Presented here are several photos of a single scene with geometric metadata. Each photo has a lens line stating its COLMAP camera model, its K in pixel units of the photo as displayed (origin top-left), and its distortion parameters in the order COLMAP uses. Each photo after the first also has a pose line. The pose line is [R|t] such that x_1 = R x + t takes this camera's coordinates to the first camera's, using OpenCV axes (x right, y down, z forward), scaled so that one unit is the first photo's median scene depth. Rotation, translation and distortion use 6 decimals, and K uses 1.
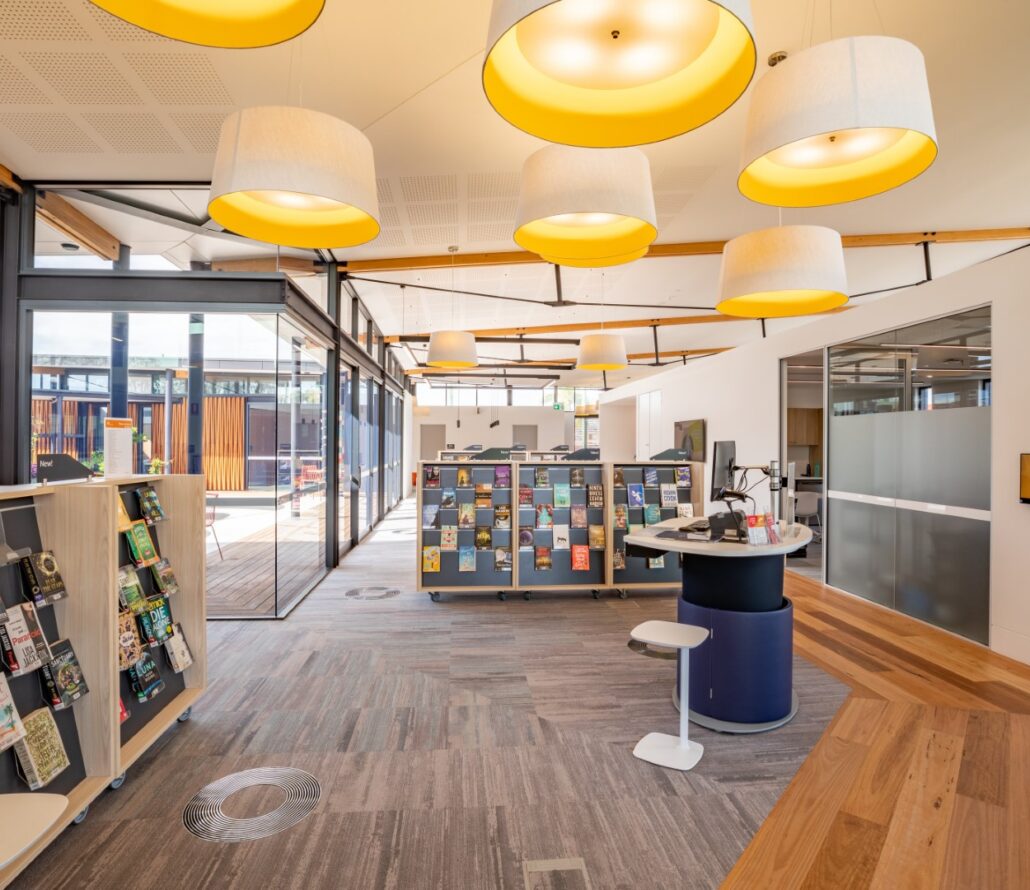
lens RADIAL K [[605.1, 0, 518.3], [0, 605.1, 443.4], [0, 0, 1]] dist [0.003193, 0.000821]
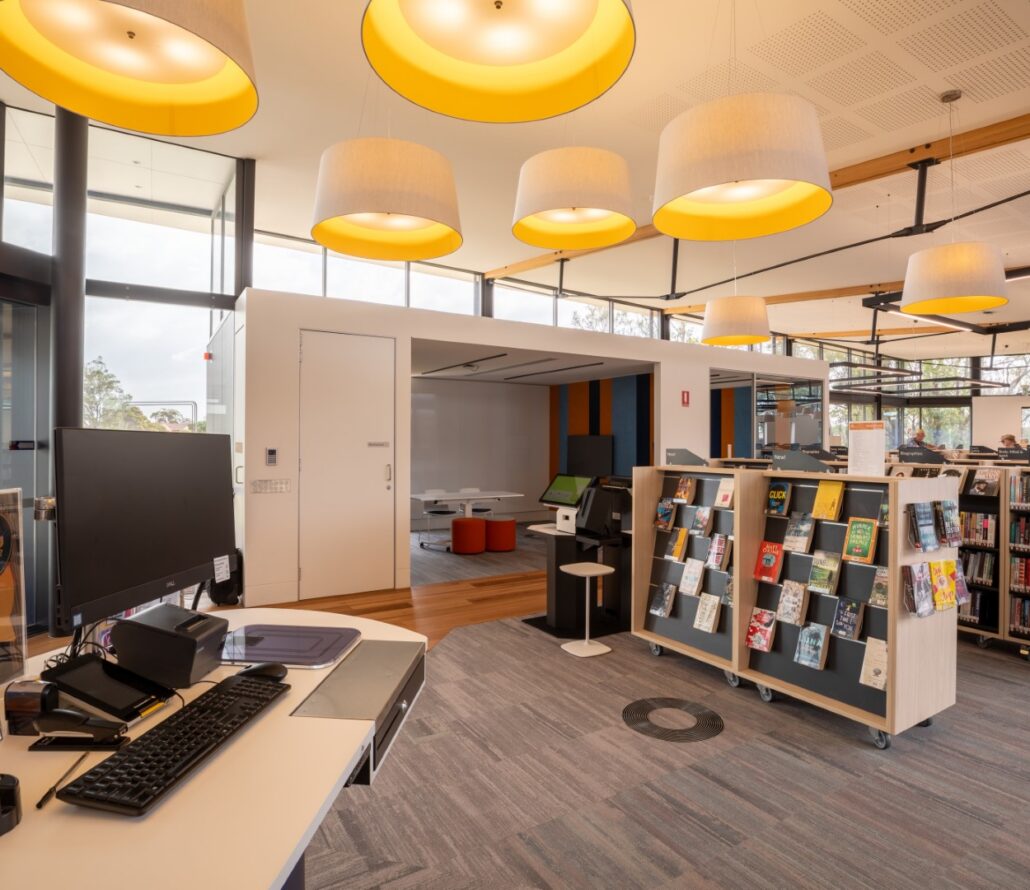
lens RADIAL K [[605.1, 0, 519.1], [0, 605.1, 444.5], [0, 0, 1]] dist [0.003193, 0.000821]
pose [[-0.891556, -0.002648, -0.452902, 0.390693], [-0.004727, 0.999983, 0.003458, -0.001161], [0.452885, 0.005224, -0.891553, 1.745983]]
